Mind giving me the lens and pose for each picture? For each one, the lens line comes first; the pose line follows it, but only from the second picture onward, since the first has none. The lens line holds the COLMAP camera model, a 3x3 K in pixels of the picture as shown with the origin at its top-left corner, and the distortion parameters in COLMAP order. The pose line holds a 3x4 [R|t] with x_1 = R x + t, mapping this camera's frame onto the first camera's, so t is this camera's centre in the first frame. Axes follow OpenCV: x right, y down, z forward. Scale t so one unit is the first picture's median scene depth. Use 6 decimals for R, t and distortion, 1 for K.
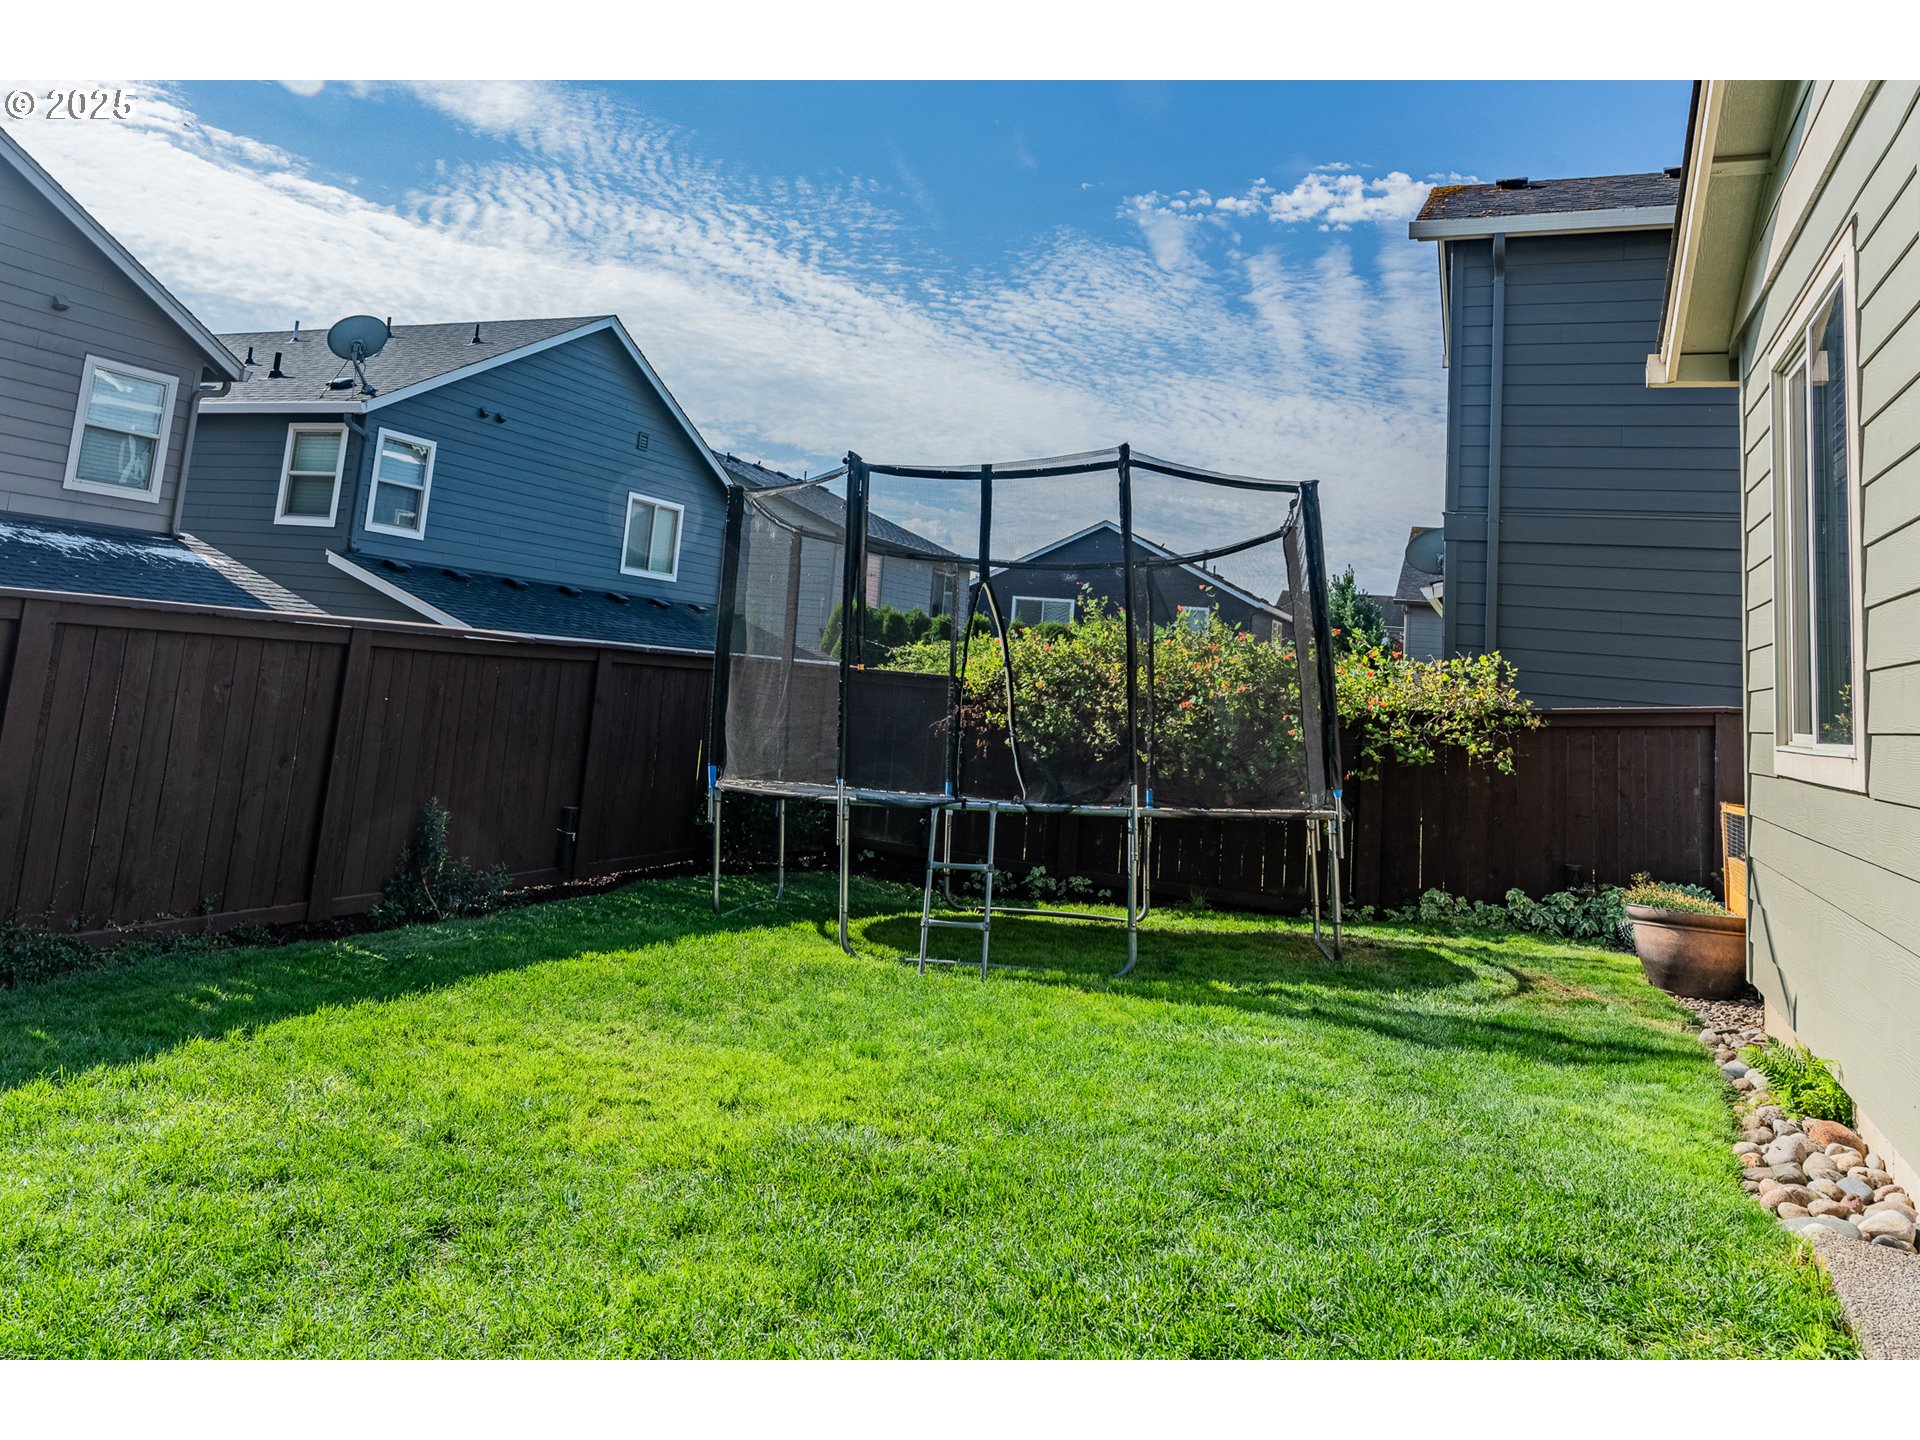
lens RADIAL K [[1462.5, 0, 939.9], [0, 1462.5, 526.8], [0, 0, 1]] dist [-0.010079, 0.013368]
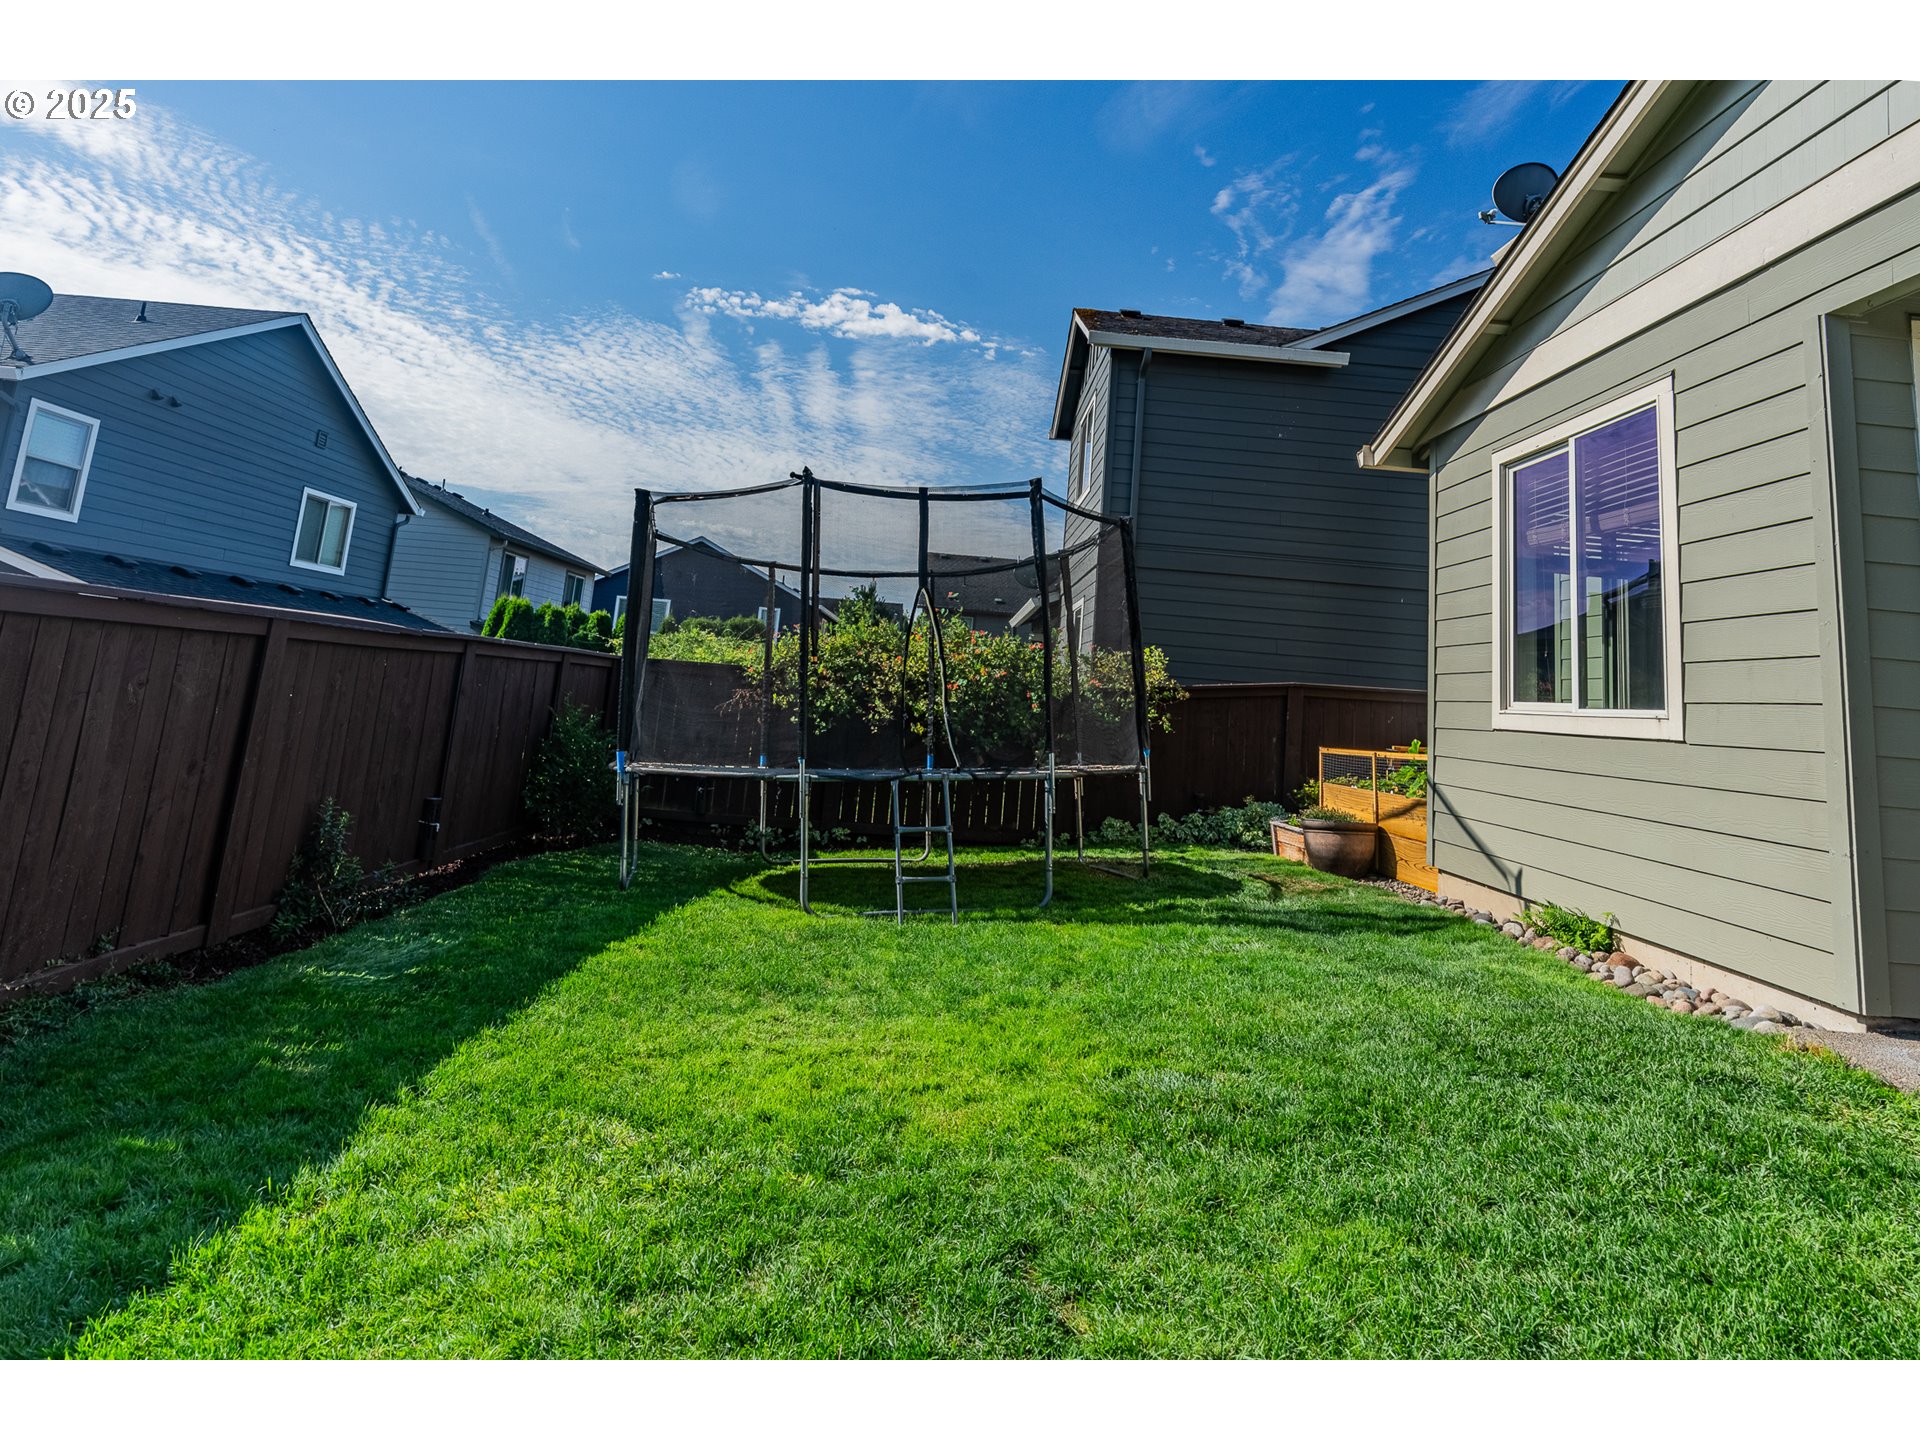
lens RADIAL K [[1079.5, 0, 996.9], [0, 1079.5, 511.8], [0, 0, 1]] dist [-0.010407, 0.001769]
pose [[0.876234, 0.062055, 0.477874, -0.150561], [-0.045942, 0.997914, -0.045345, 0.005596], [-0.479691, 0.017778, 0.877258, 0.084331]]
